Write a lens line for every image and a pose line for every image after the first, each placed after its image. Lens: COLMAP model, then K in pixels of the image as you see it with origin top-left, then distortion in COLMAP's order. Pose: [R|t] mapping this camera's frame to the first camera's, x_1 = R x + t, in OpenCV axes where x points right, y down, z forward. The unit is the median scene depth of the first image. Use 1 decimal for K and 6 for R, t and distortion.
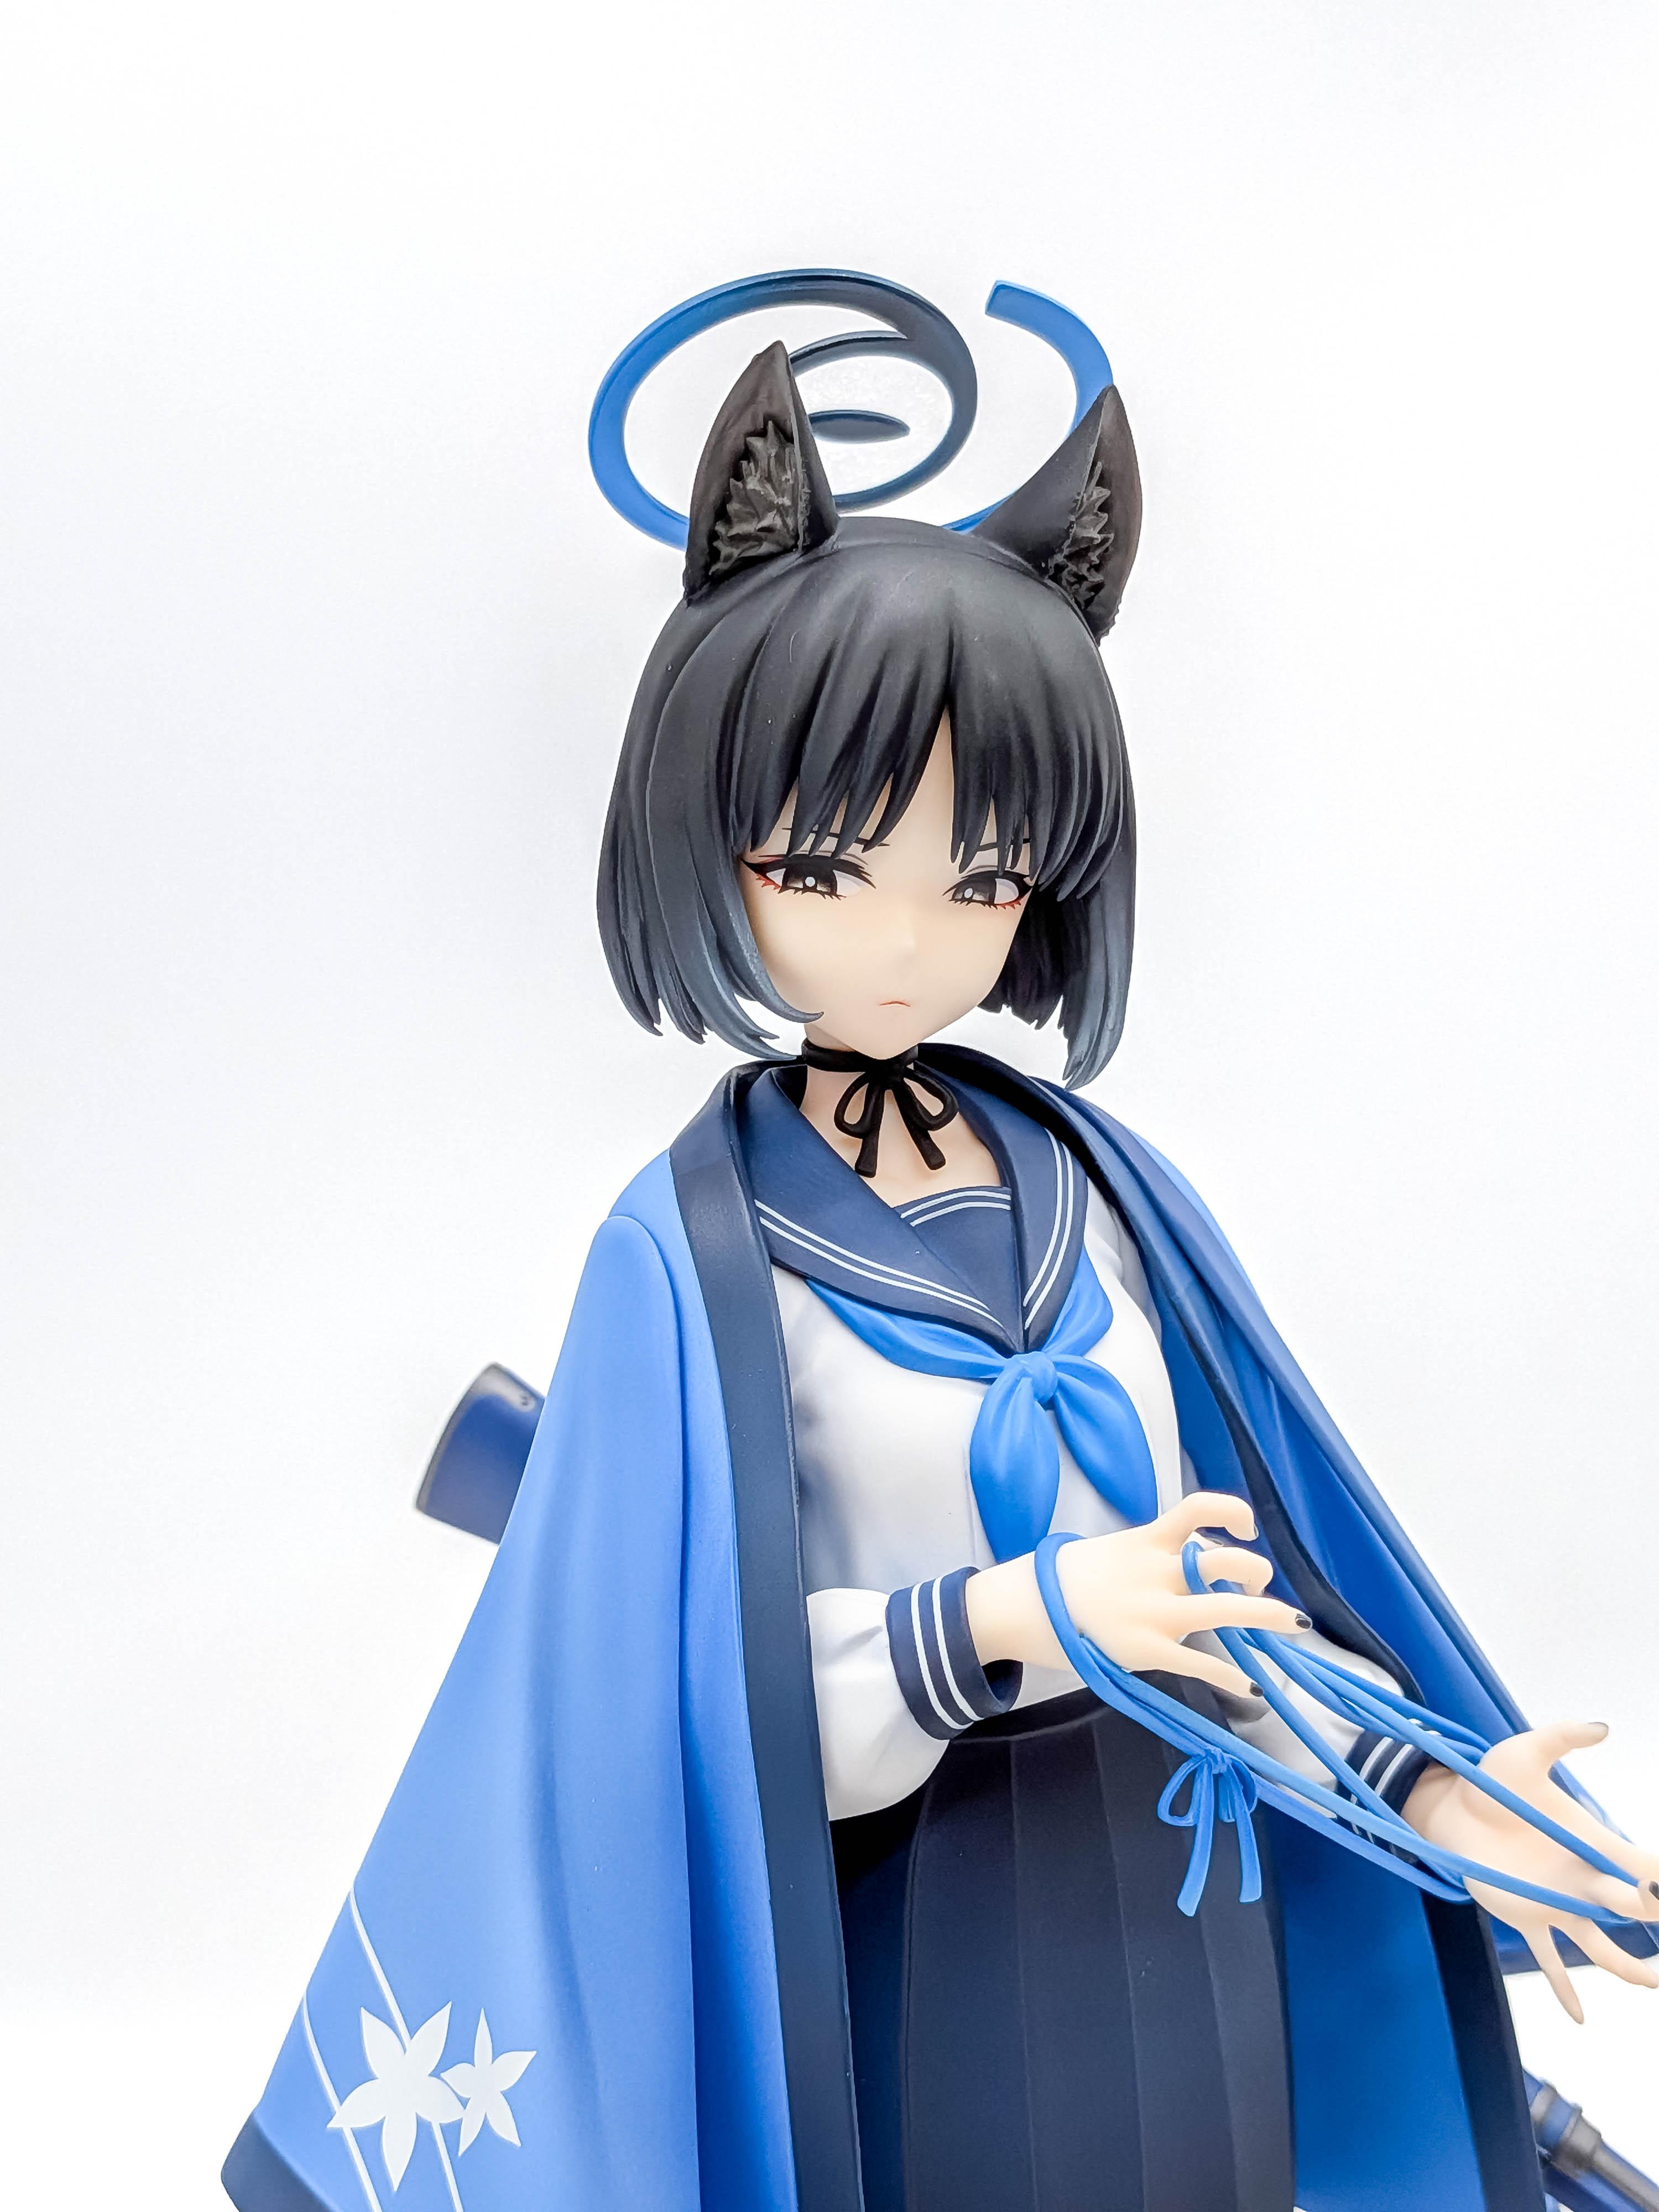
lens RADIAL K [[3197.2, 0, 834.3], [0, 3197.2, 1069.7], [0, 0, 1]] dist [0.094310, 0.000000]
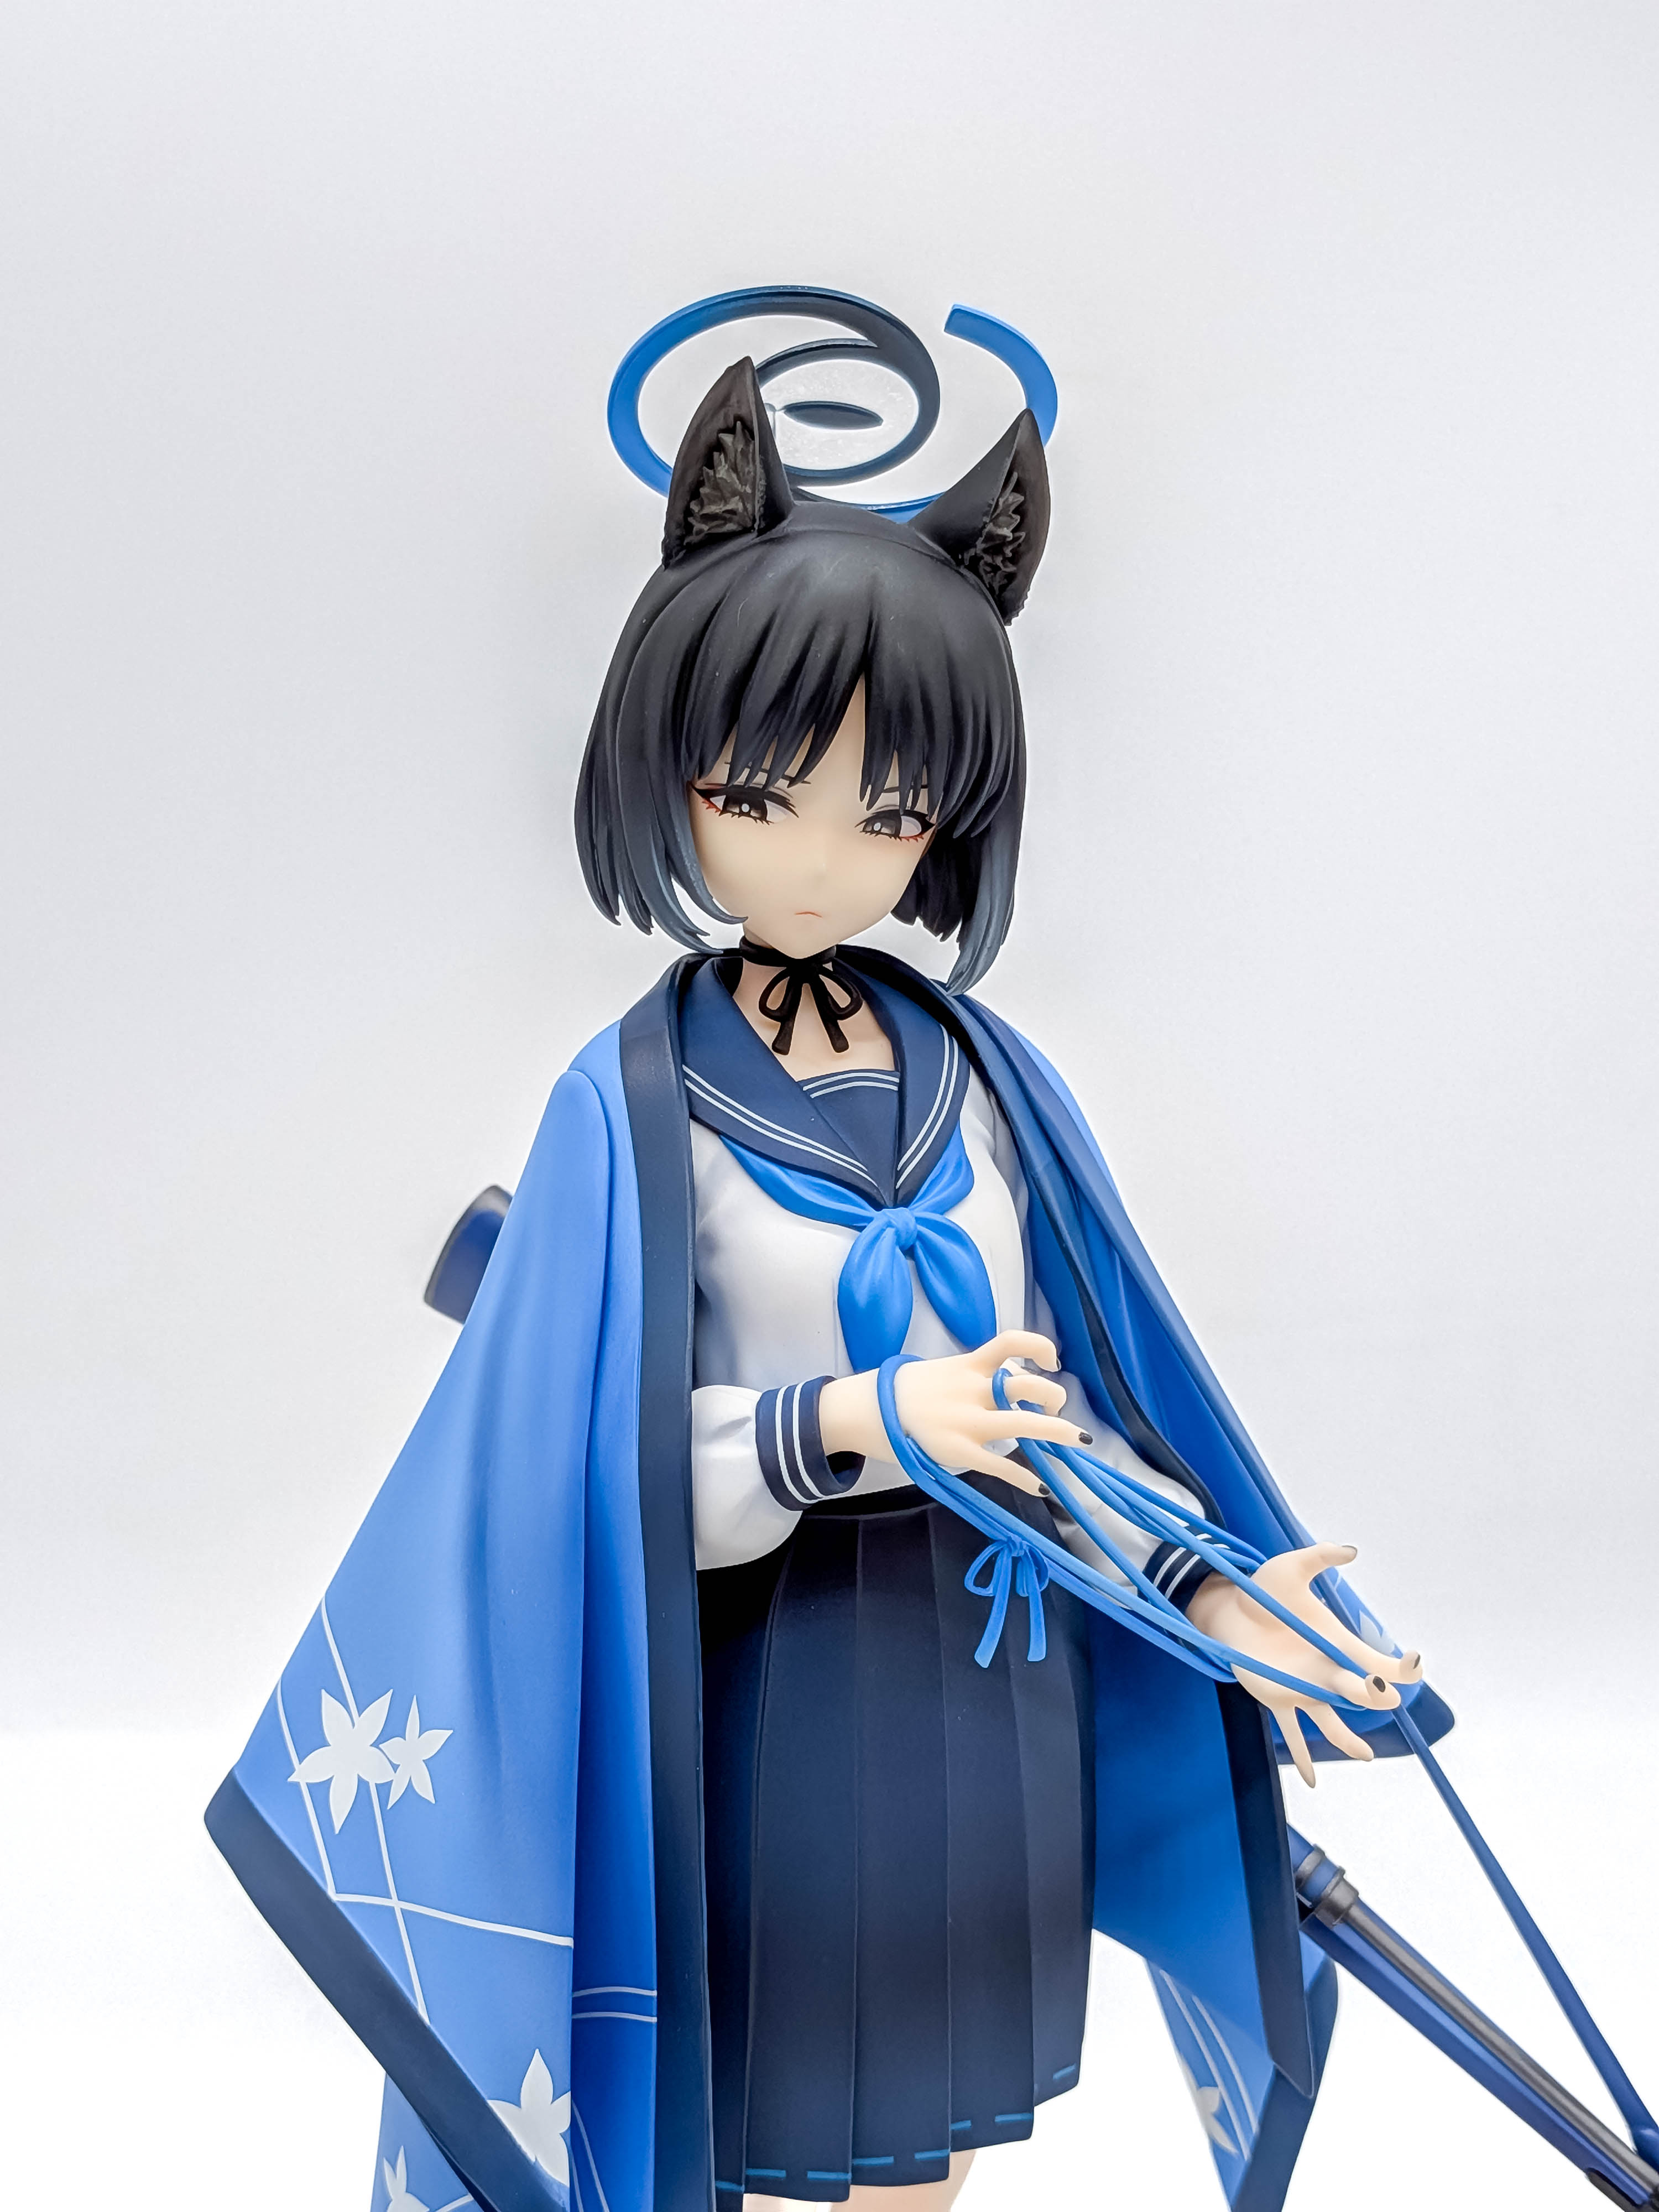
lens RADIAL K [[3197.2, 0, 873.6], [0, 3197.2, 1131.7], [0, 0, 1]] dist [0.094310, 0.000000]
pose [[0.996412, 0.077193, -0.034701, 0.092010], [-0.074963, 0.995287, 0.061518, -0.014804], [0.039287, -0.058696, 0.997503, -0.213502]]
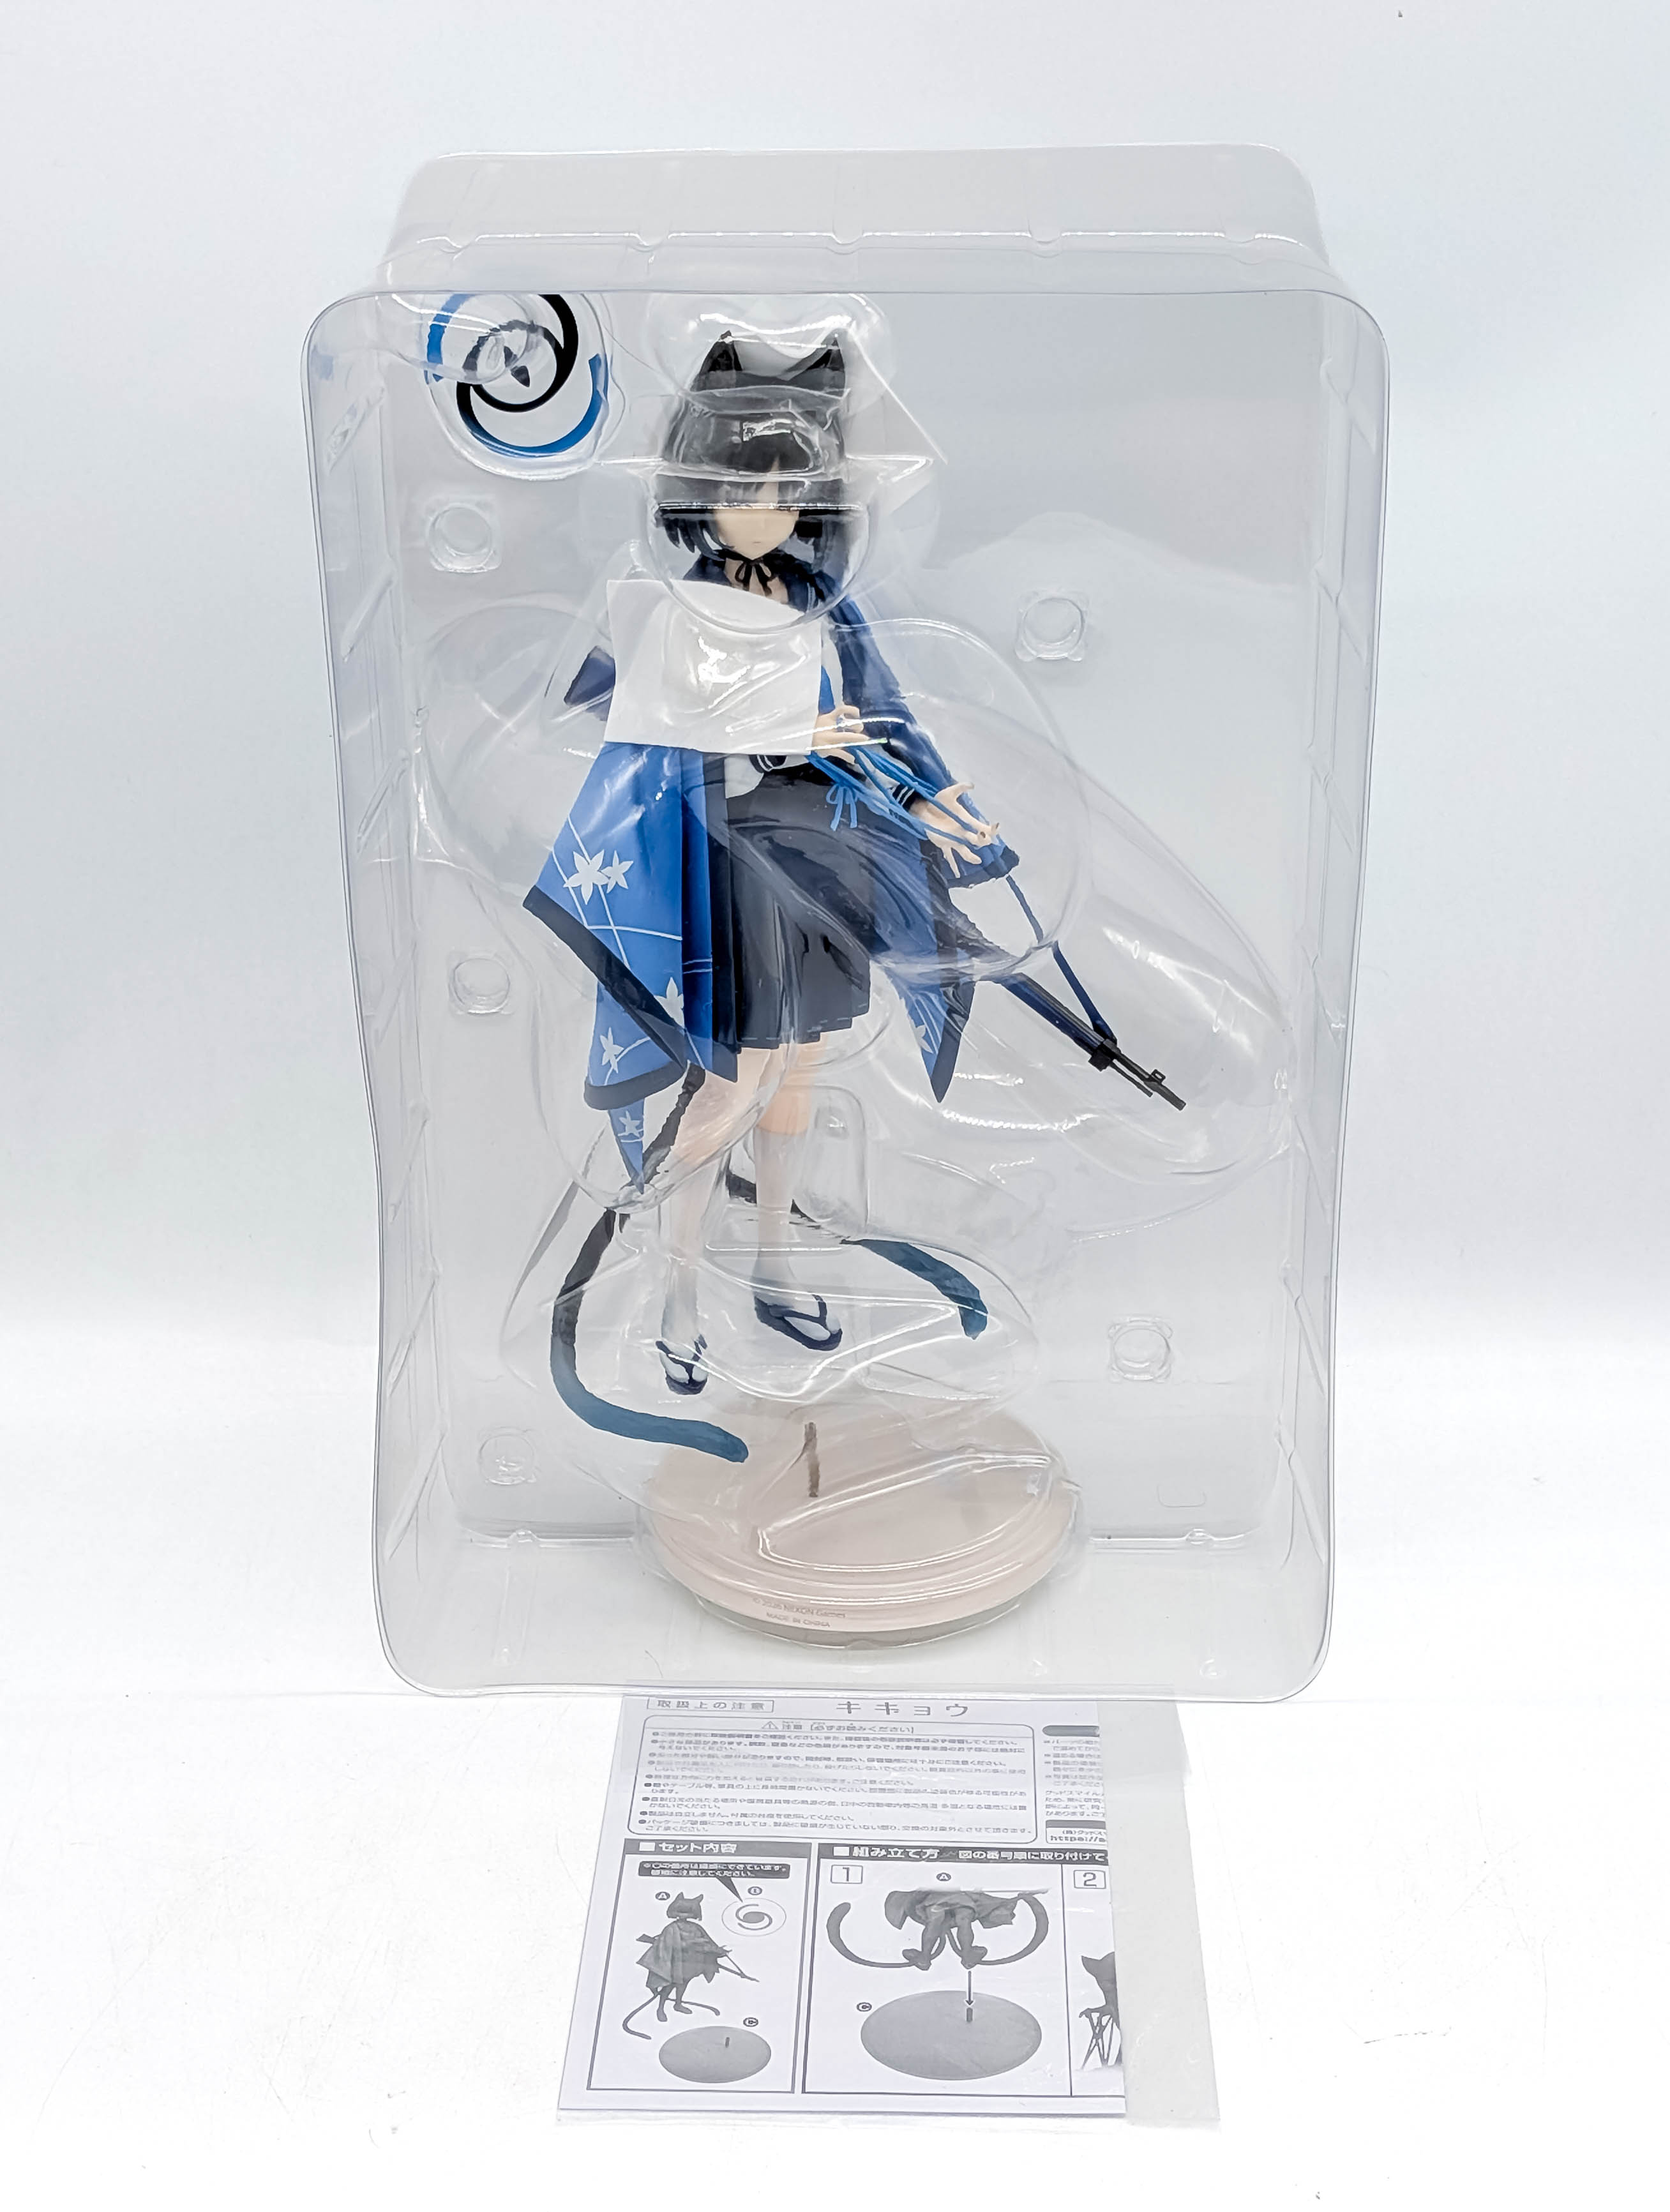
lens RADIAL K [[3679.0, 0, 846.7], [0, 3679.0, 1095.3], [0, 0, 1]] dist [0.073202, 0.000000]
pose [[0.997110, 0.041358, 0.063730, -0.101425], [-0.054472, 0.973928, 0.220222, -0.292909], [-0.052960, -0.223057, 0.973366, -2.632509]]
